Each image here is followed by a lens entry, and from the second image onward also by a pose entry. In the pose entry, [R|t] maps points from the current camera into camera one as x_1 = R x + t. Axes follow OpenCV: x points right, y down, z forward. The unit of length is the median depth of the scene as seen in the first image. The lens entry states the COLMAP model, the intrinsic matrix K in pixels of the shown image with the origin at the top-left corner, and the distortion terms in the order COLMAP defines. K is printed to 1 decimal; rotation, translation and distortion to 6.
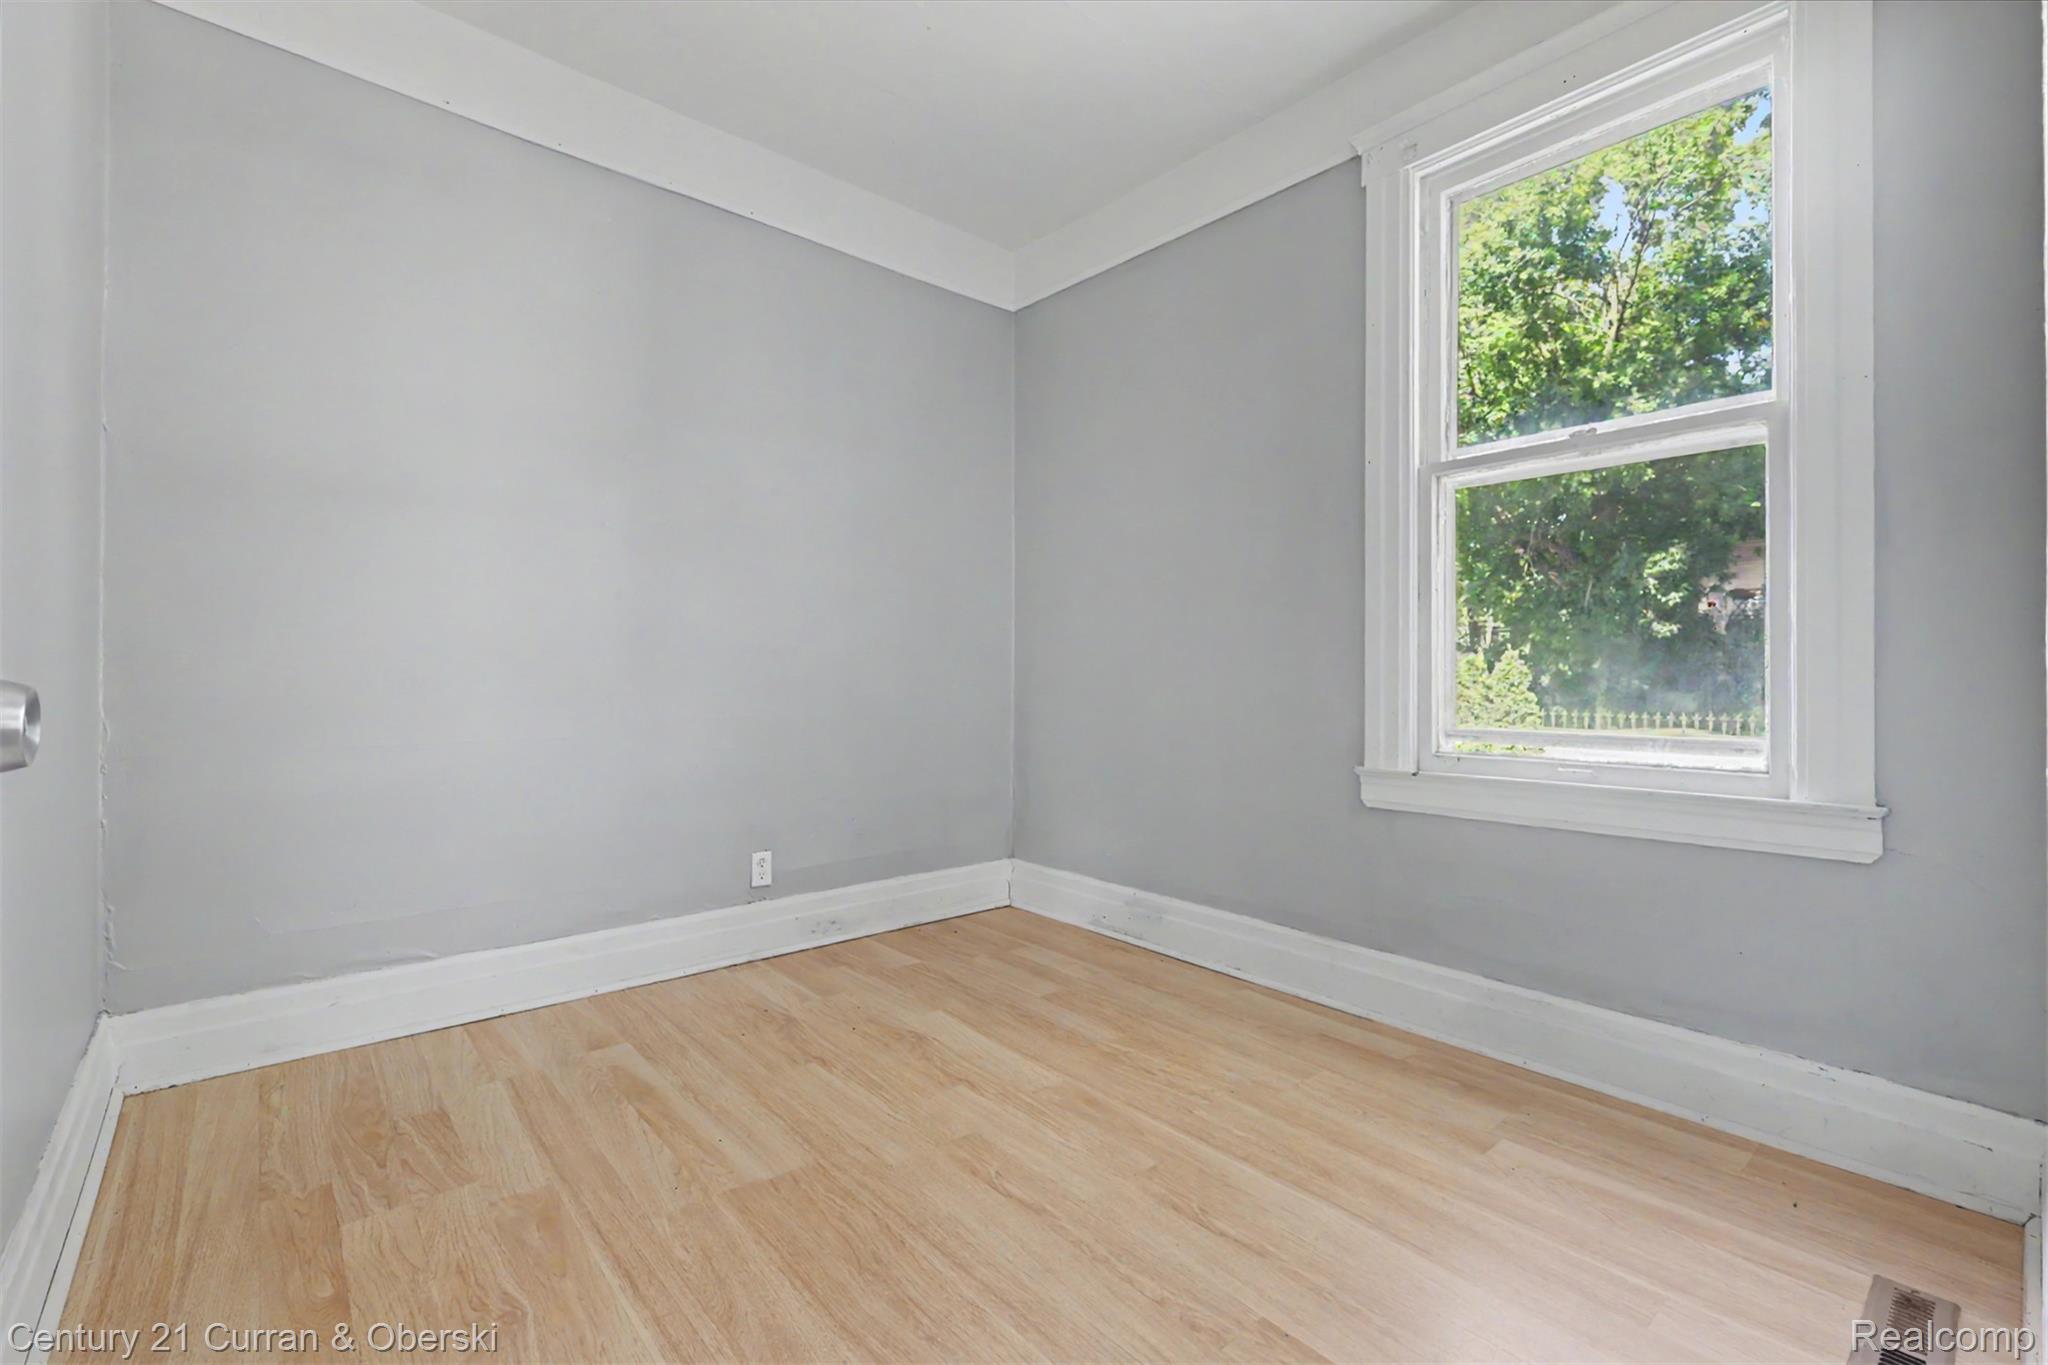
lens RADIAL K [[897.3, 0, 1026.1], [0, 897.3, 665.4], [0, 0, 1]] dist [0.001321, 0.000384]
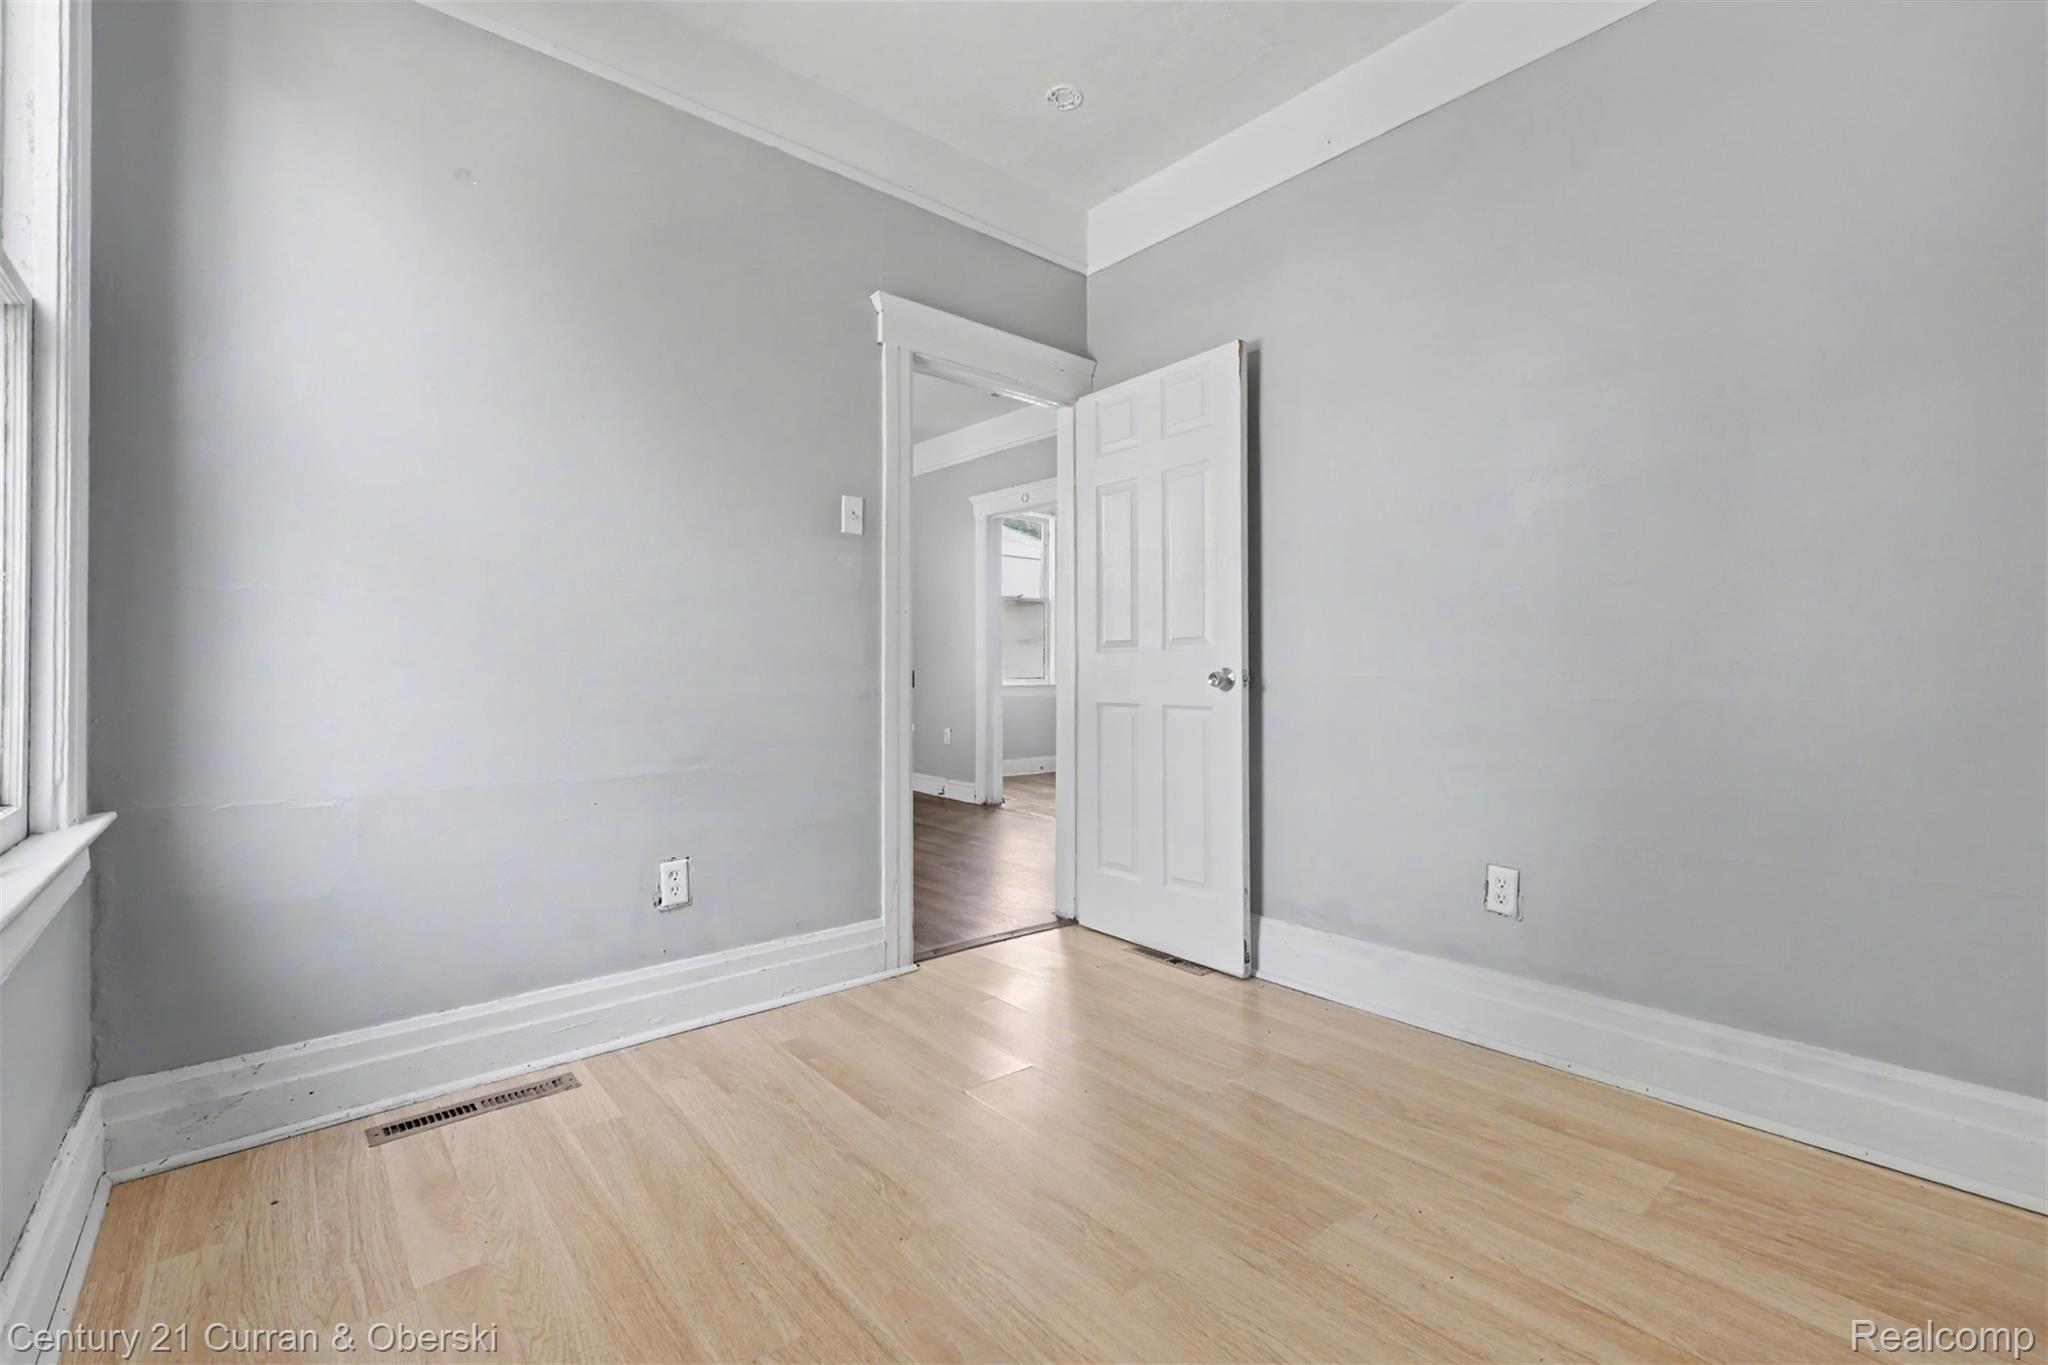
lens RADIAL K [[897.3, 0, 1026.1], [0, 897.3, 665.4], [0, 0, 1]] dist [0.001321, 0.000384]
pose [[-0.999948, -0.000409, 0.010148, 0.016034], [-0.000592, 0.999838, -0.017989, 0.022758], [-0.010139, -0.017994, -0.999787, 1.894600]]
